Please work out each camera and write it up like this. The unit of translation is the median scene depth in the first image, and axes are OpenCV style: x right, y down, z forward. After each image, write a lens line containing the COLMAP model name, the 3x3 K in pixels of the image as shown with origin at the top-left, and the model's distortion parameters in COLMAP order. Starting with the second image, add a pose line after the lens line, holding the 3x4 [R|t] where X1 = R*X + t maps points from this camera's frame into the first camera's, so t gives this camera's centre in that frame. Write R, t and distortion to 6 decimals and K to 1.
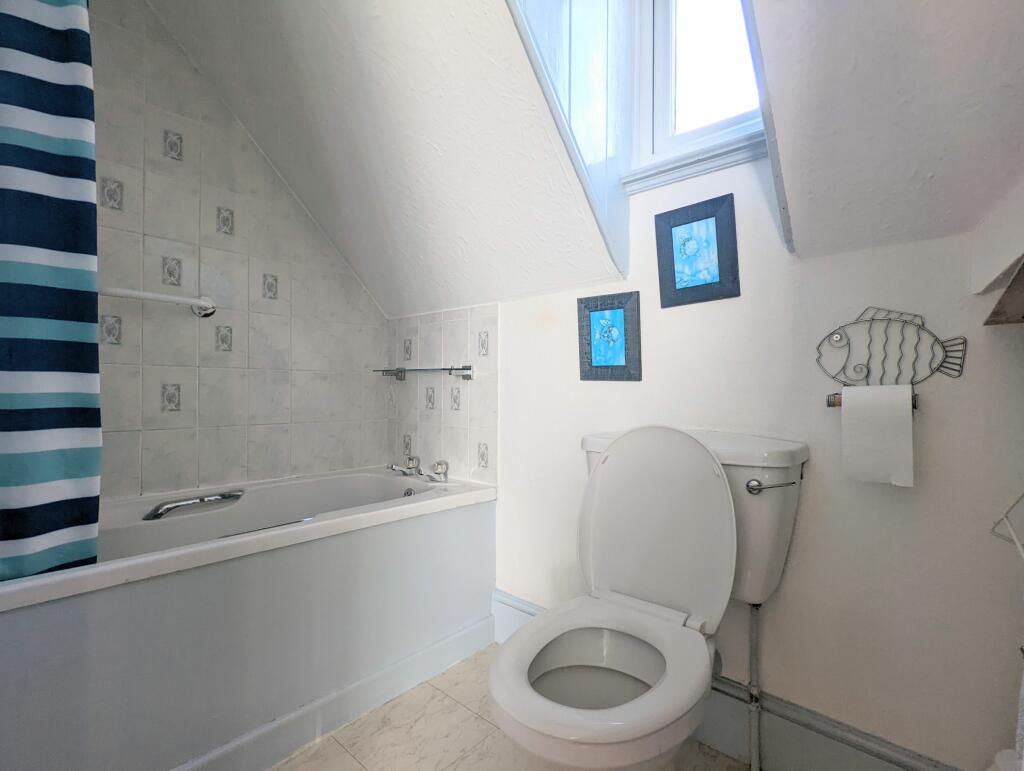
lens RADIAL K [[485.3, 0, 518.2], [0, 485.3, 388.9], [0, 0, 1]] dist [0.012102, -0.012695]
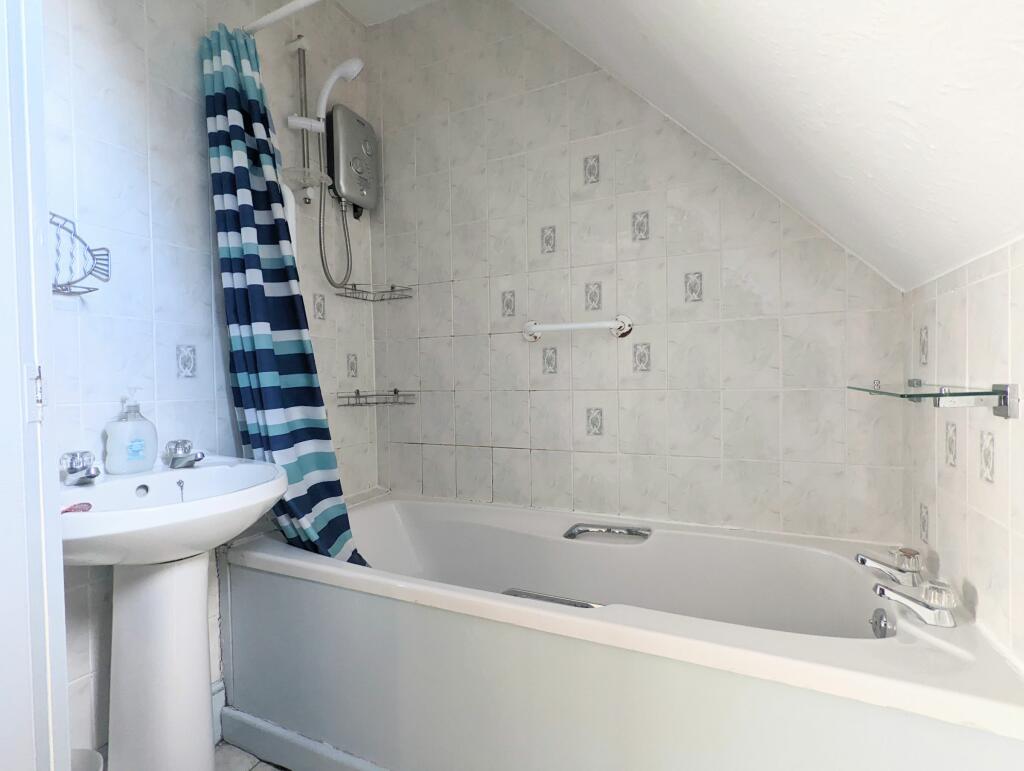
lens RADIAL K [[485.3, 0, 518.2], [0, 485.3, 388.9], [0, 0, 1]] dist [0.012102, -0.012695]
pose [[0.281613, 0.013126, -0.959438, 0.204642], [0.025791, 0.999442, 0.021243, -0.071598], [0.959181, -0.030727, 0.281117, 0.534720]]
